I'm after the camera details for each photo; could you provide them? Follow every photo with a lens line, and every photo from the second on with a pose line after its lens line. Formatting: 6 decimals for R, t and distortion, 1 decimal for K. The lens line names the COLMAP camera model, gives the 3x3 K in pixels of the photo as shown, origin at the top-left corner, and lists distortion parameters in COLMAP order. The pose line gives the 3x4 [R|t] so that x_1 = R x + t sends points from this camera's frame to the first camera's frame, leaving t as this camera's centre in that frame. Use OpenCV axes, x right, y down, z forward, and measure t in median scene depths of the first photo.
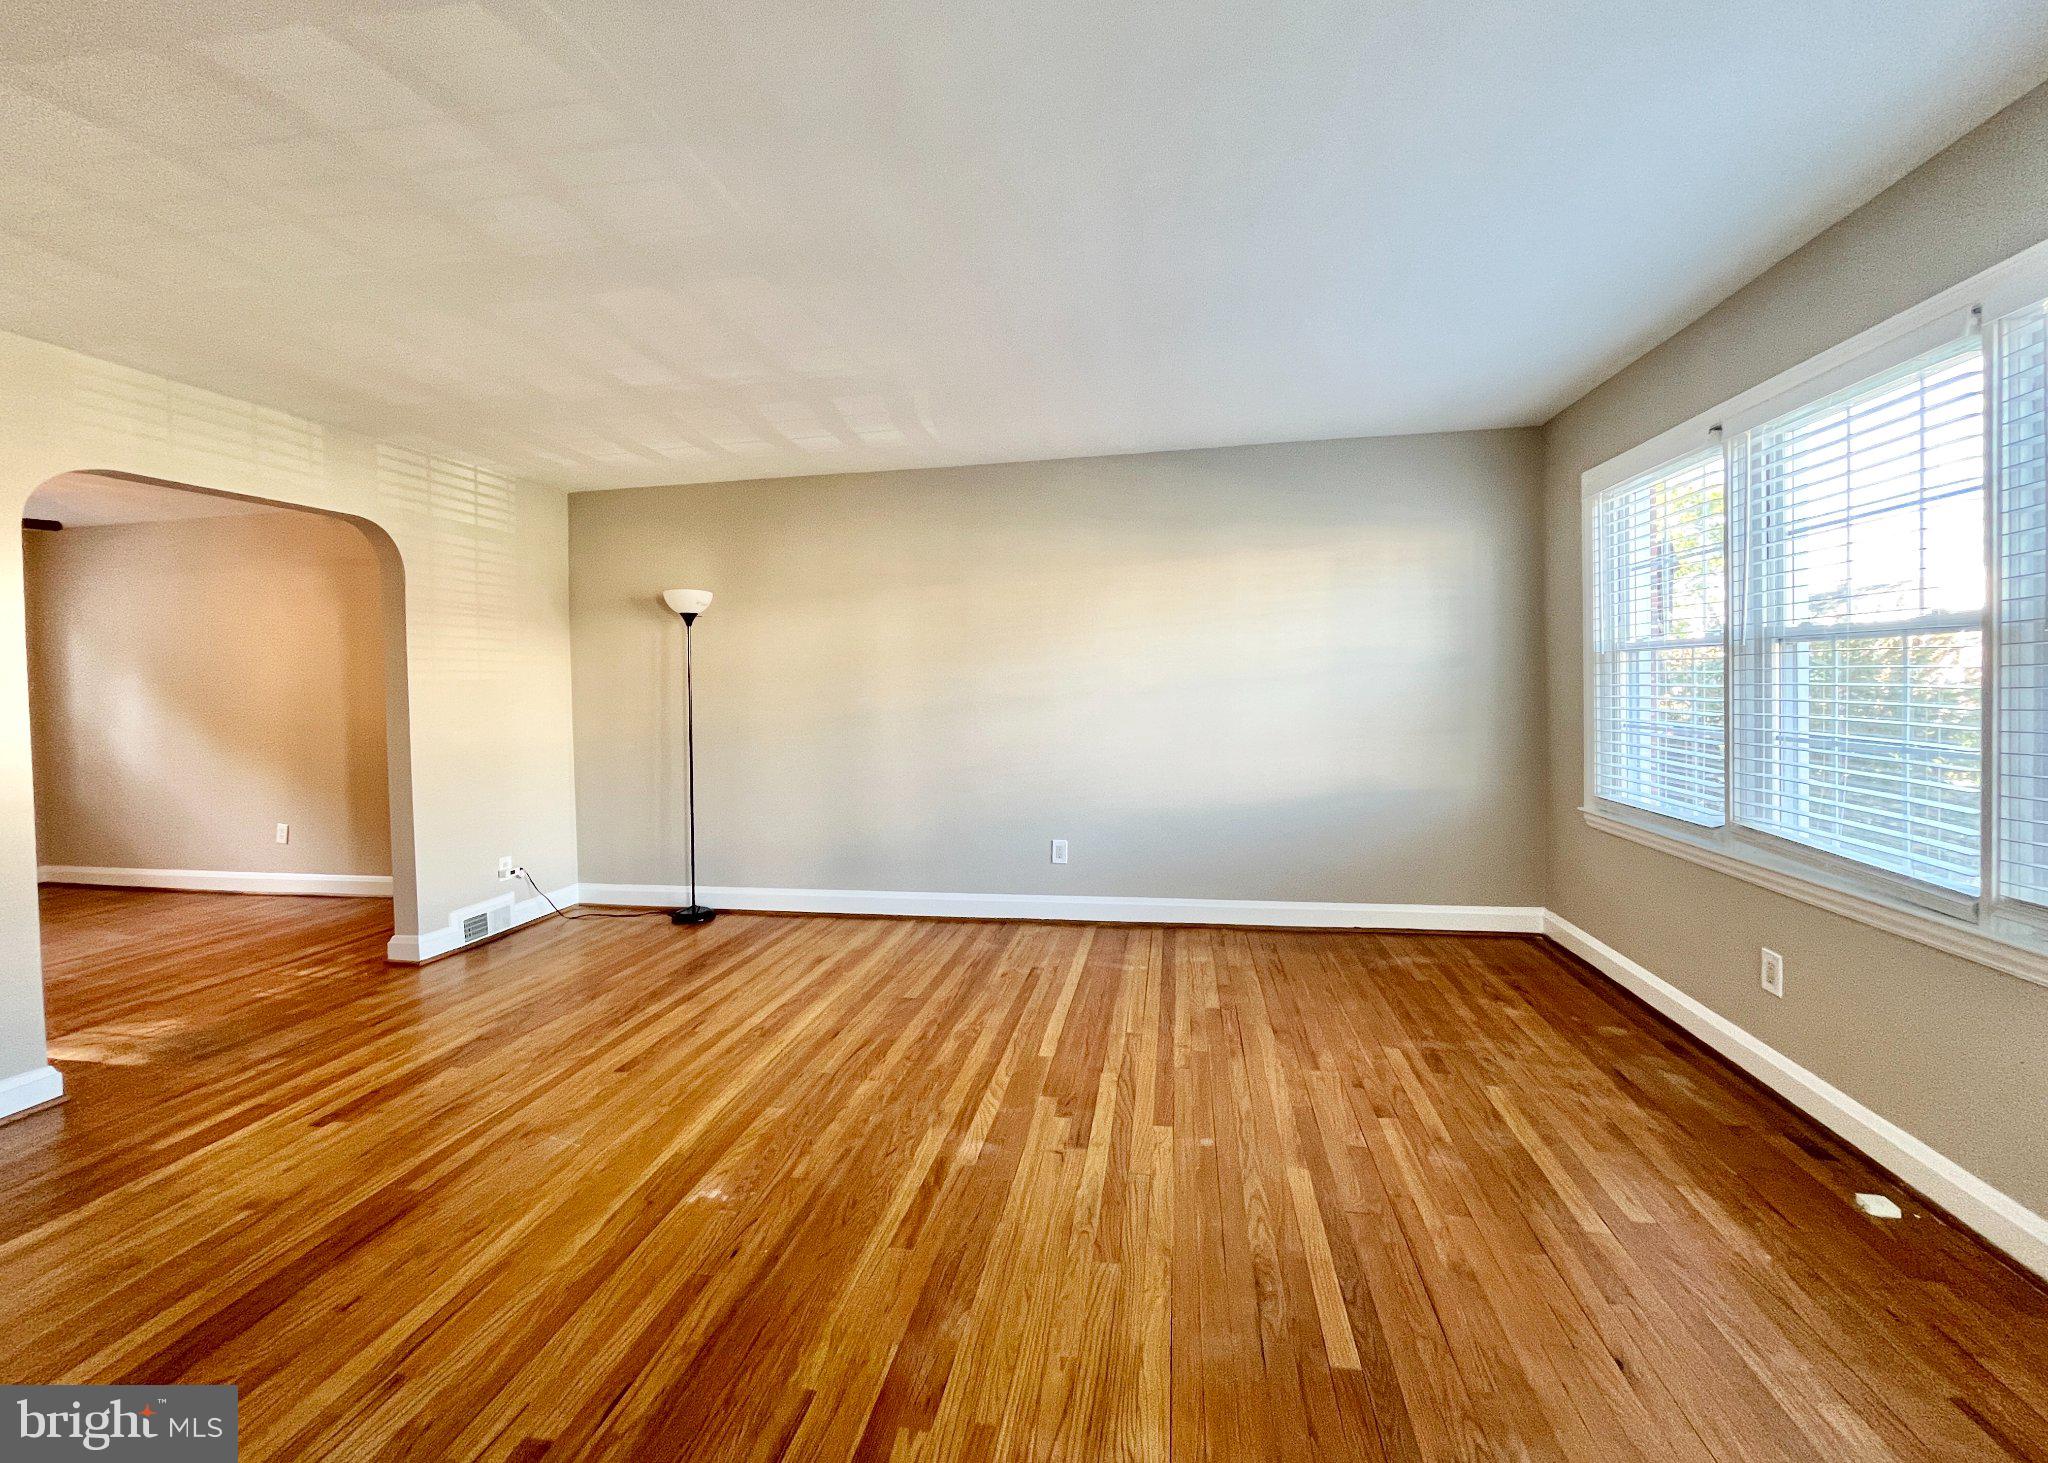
lens RADIAL K [[800.5, 0, 1033.5], [0, 800.5, 697.2], [0, 0, 1]] dist [-0.002927, -0.000561]
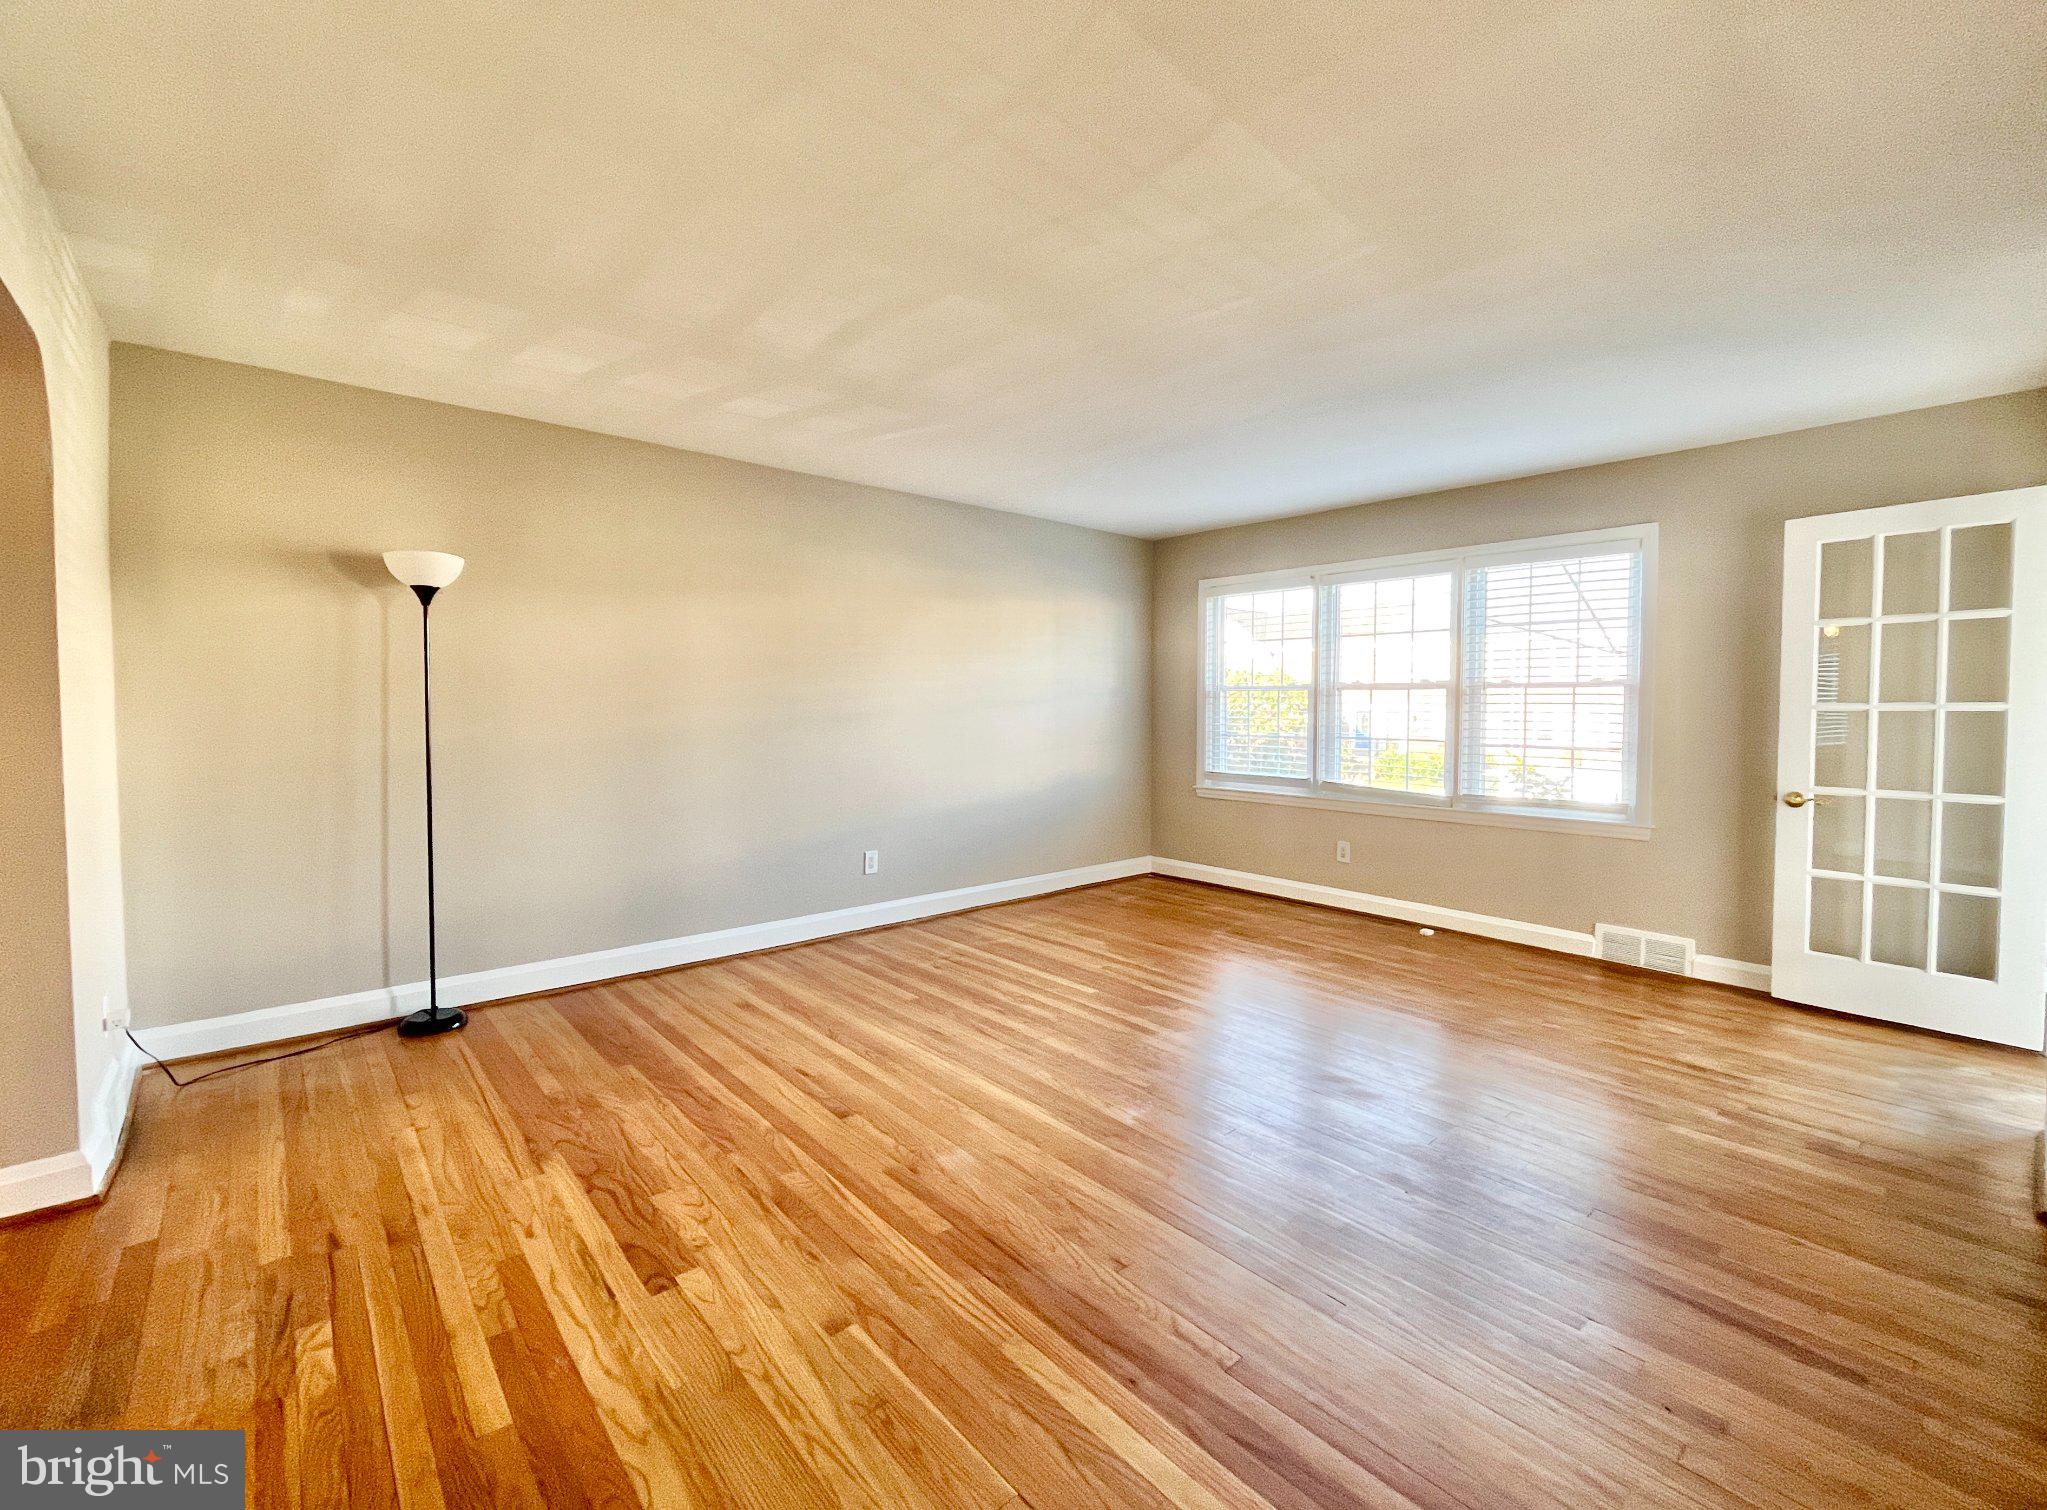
lens RADIAL K [[840.3, 0, 1027.3], [0, 840.3, 735.5], [0, 0, 1]] dist [-0.008673, 0.000386]
pose [[0.633389, -0.005721, 0.773812, -0.918539], [-0.002438, 0.999953, 0.009388, 0.021040], [-0.773830, -0.007833, 0.633345, 0.196648]]
